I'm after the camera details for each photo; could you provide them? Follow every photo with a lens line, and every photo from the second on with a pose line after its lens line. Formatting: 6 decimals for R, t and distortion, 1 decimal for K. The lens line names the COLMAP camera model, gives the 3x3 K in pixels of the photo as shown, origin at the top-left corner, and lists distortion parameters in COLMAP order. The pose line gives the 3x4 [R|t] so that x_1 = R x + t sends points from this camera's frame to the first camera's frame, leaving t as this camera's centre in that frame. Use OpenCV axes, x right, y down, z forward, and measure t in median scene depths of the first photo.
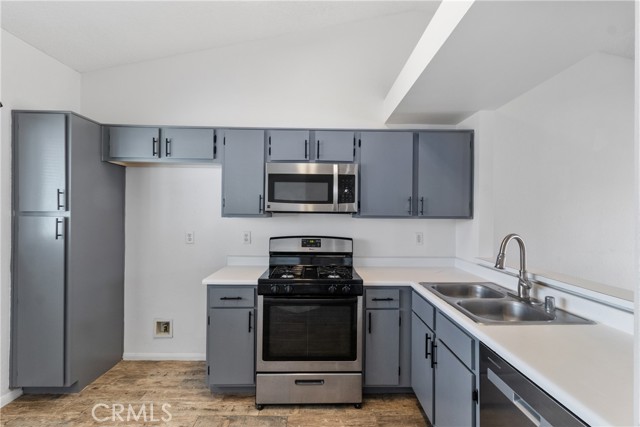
lens RADIAL K [[297.3, 0, 320.0], [0, 297.3, 213.5], [0, 0, 1]] dist [0.000458, 0.000941]
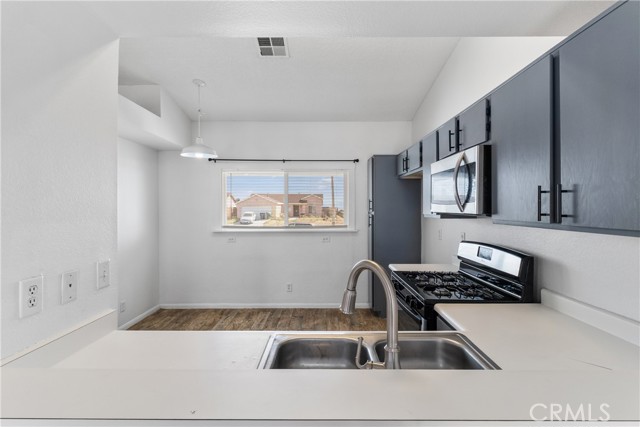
lens RADIAL K [[298.7, 0, 320.9], [0, 298.7, 203.0], [0, 0, 1]] dist [0.001498, 0.000629]
pose [[-0.025111, -0.023925, -0.999398, 0.839631], [-0.003104, 0.999711, -0.023855, -0.012824], [0.999680, 0.002503, -0.025178, 0.643539]]
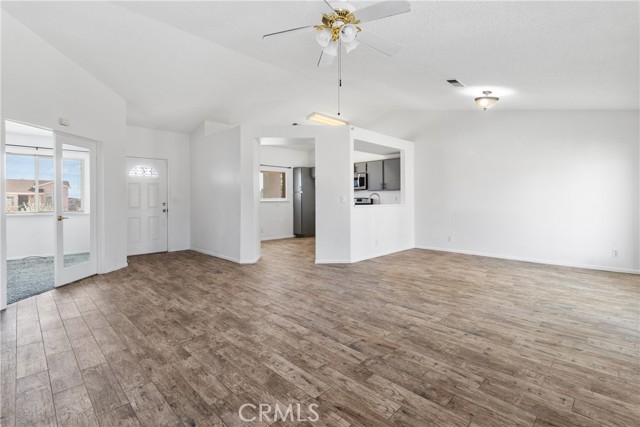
lens RADIAL K [[298.7, 0, 320.9], [0, 298.7, 203.0], [0, 0, 1]] dist [0.001498, 0.000629]
pose [[0.694534, -0.002911, -0.719454, 2.024784], [0.009384, 0.999943, 0.005013, 0.119986], [0.719399, -0.010233, 0.694522, -1.473942]]
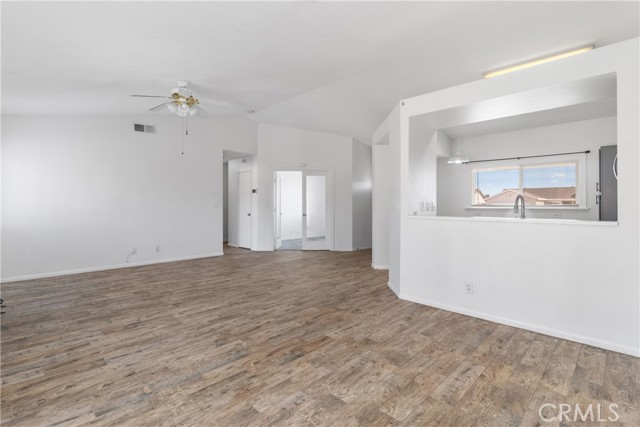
lens RADIAL K [[304.5, 0, 321.7], [0, 304.5, 206.0], [0, 0, 1]] dist [0.002207, 0.000110]
pose [[-0.714076, -0.010247, -0.699993, 1.970987], [-0.011354, 0.999931, -0.003056, 0.112695], [0.699976, 0.005765, -0.714143, 1.030217]]
